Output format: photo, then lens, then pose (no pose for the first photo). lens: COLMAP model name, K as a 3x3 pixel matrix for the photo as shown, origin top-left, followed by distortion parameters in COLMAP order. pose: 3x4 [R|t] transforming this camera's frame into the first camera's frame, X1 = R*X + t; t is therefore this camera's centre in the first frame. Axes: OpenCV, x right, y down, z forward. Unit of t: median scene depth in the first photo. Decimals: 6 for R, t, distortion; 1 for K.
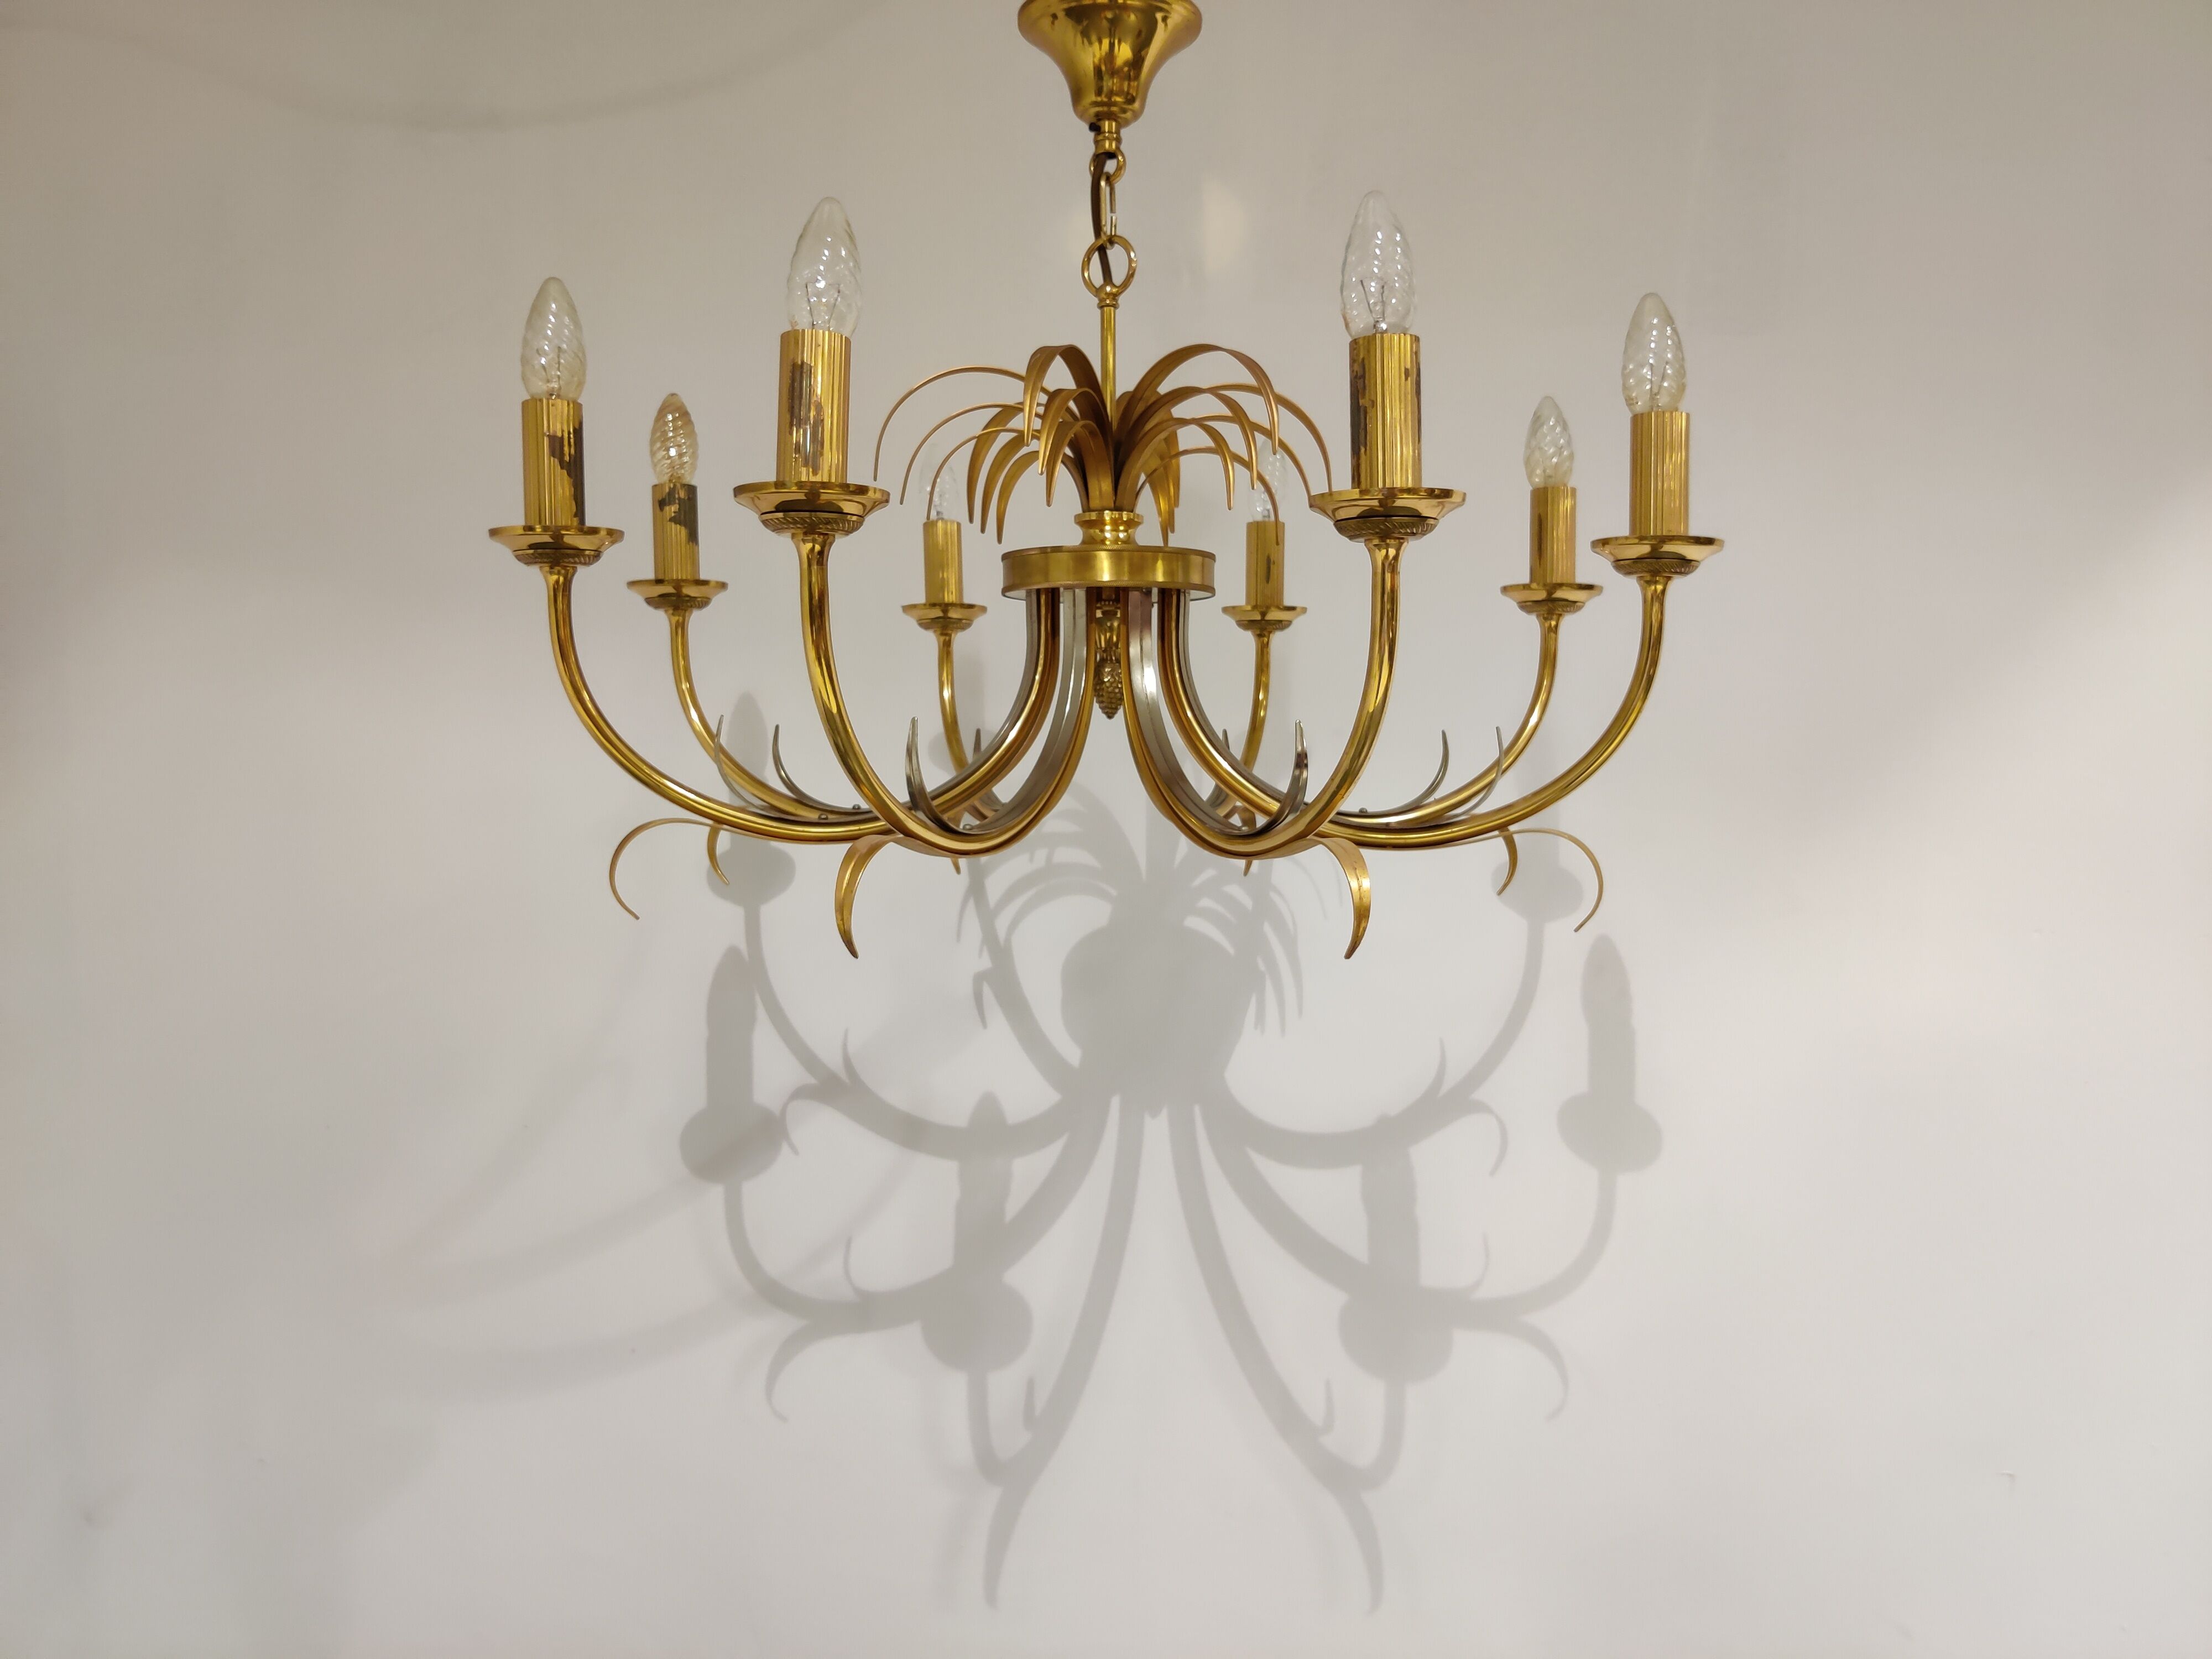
lens RADIAL K [[1713.4, 0, 1095.9], [0, 1713.4, 792.7], [0, 0, 1]] dist [0.046306, -0.080555]
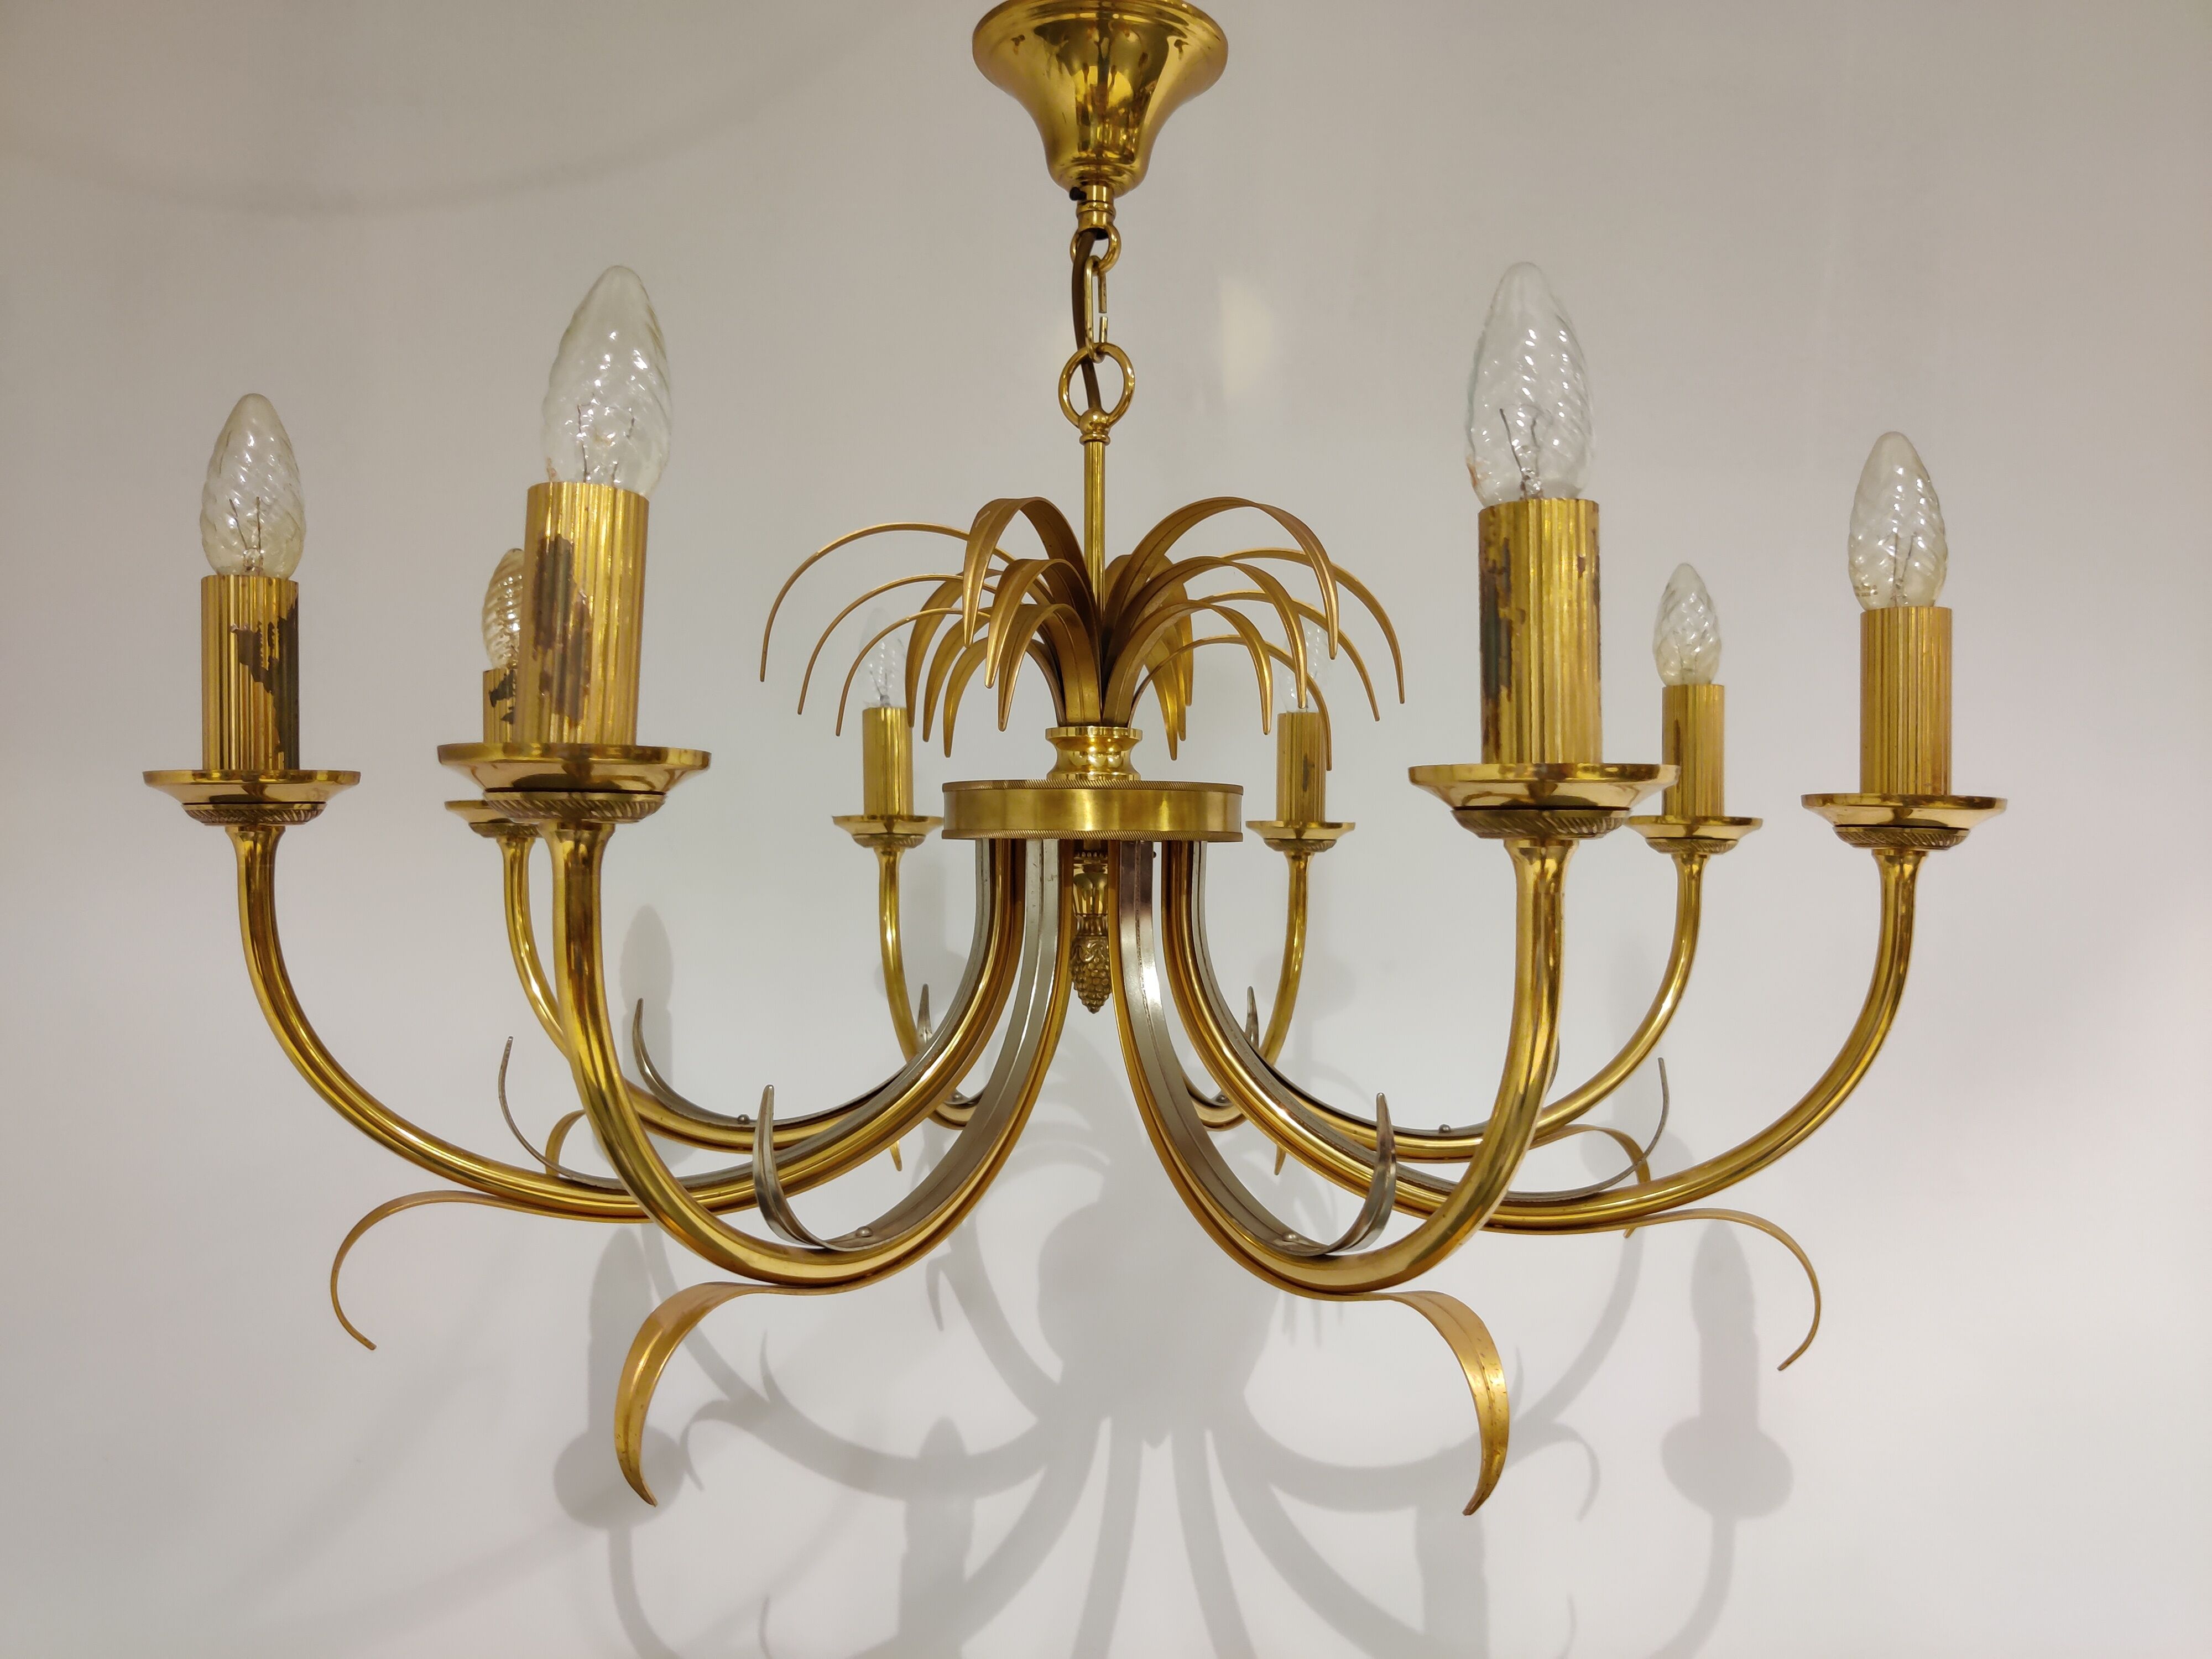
lens RADIAL K [[1713.4, 0, 1121.4], [0, 1713.4, 843.8], [0, 0, 1]] dist [0.046306, -0.080555]
pose [[0.999927, 0.007614, 0.009406, 0.012659], [-0.007267, 0.999311, -0.036405, -0.088349], [-0.009676, 0.036334, 0.999293, 0.287685]]
